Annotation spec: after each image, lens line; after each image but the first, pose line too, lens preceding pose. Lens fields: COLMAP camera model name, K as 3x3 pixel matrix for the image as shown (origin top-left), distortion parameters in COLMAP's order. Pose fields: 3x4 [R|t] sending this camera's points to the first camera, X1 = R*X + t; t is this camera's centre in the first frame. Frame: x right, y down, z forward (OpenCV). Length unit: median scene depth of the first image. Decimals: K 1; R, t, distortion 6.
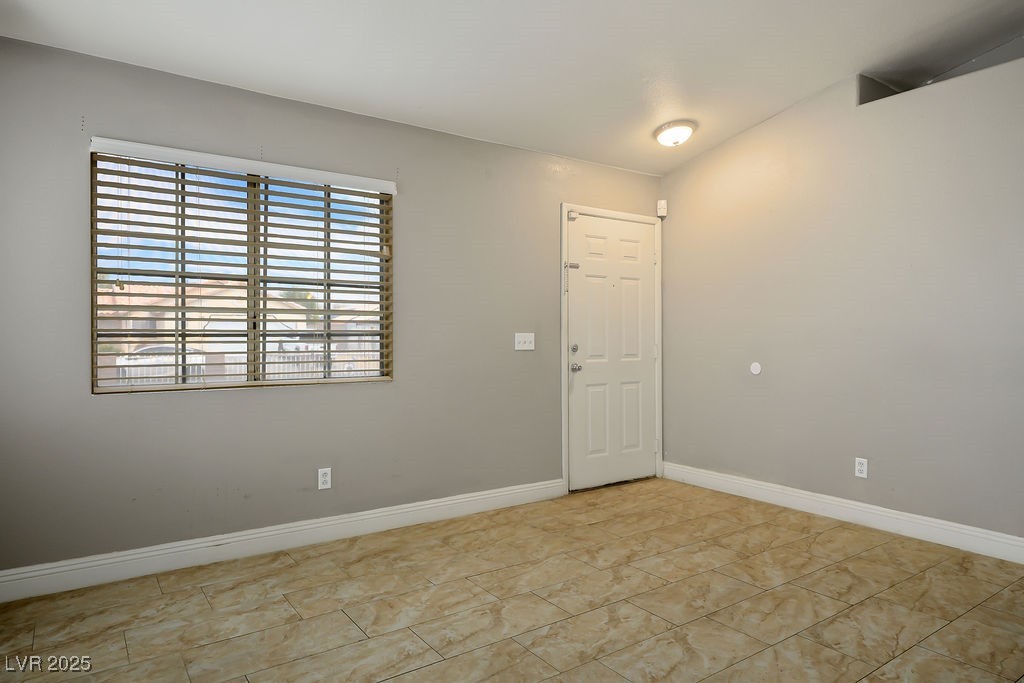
lens RADIAL K [[639.2, 0, 512.5], [0, 639.2, 339.0], [0, 0, 1]] dist [0.002853, -0.000400]
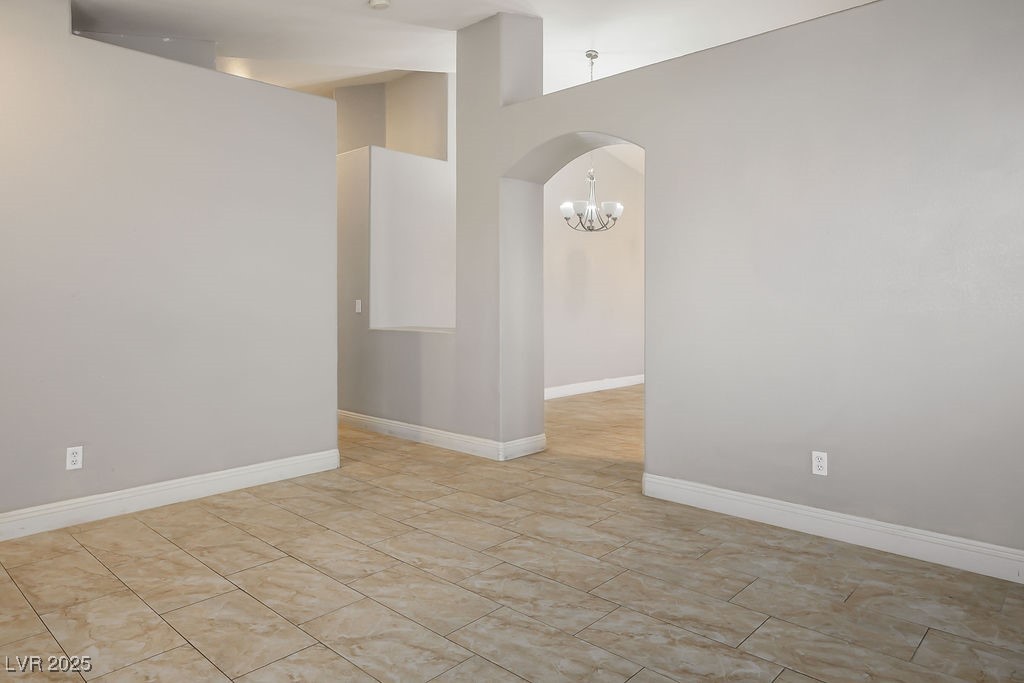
lens RADIAL K [[639.2, 0, 511.8], [0, 639.2, 340.7], [0, 0, 1]] dist [0.002853, -0.000400]
pose [[-0.213640, -0.061942, 0.974947, -0.534467], [0.008056, 0.997842, 0.065162, -0.009353], [-0.976879, 0.021776, -0.212680, 0.804924]]
